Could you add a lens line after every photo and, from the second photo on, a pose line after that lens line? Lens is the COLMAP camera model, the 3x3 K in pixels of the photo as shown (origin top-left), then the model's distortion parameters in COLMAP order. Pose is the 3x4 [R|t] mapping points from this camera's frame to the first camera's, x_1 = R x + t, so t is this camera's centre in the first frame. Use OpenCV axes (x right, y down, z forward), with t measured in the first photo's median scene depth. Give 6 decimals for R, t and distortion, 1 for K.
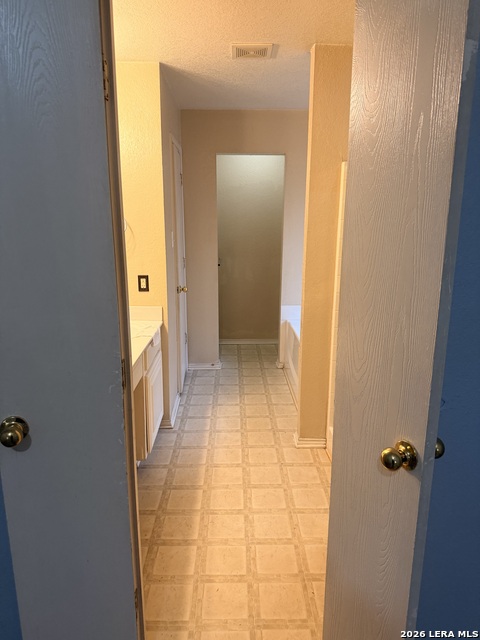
lens RADIAL K [[445.9, 0, 237.7], [0, 445.9, 318.1], [0, 0, 1]] dist [0.054961, -0.073686]
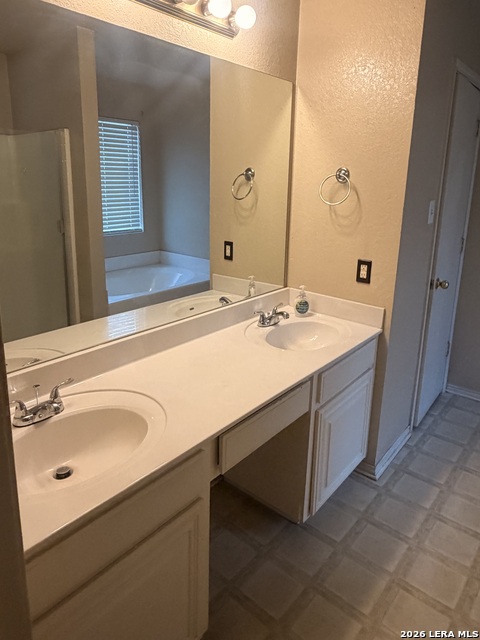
lens RADIAL K [[428.5, 0, 233.2], [0, 428.5, 279.6], [0, 0, 1]] dist [-0.016382, 0.007665]
pose [[0.745287, 0.151203, -0.649373, 0.077838], [-0.153432, 0.986702, 0.053654, -0.069182], [0.648850, 0.059647, 0.758575, 0.346828]]
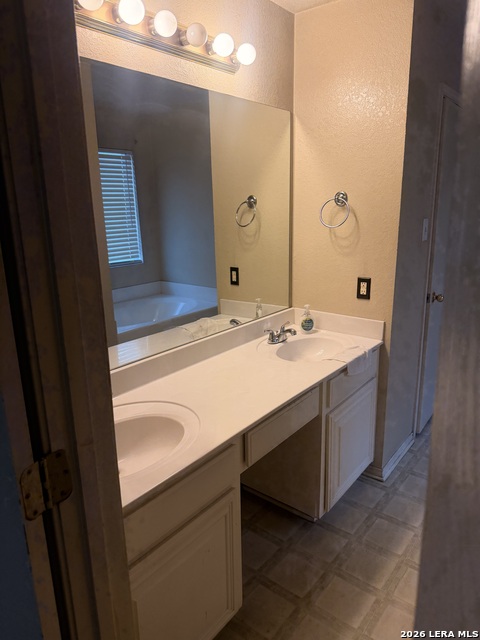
lens RADIAL K [[445.9, 0, 240.5], [0, 445.9, 324.3], [0, 0, 1]] dist [0.054961, -0.073686]
pose [[0.770619, 0.134051, -0.623038, 0.111769], [-0.107096, 0.990964, 0.080749, -0.055551], [0.628233, 0.004498, 0.778012, 0.269375]]
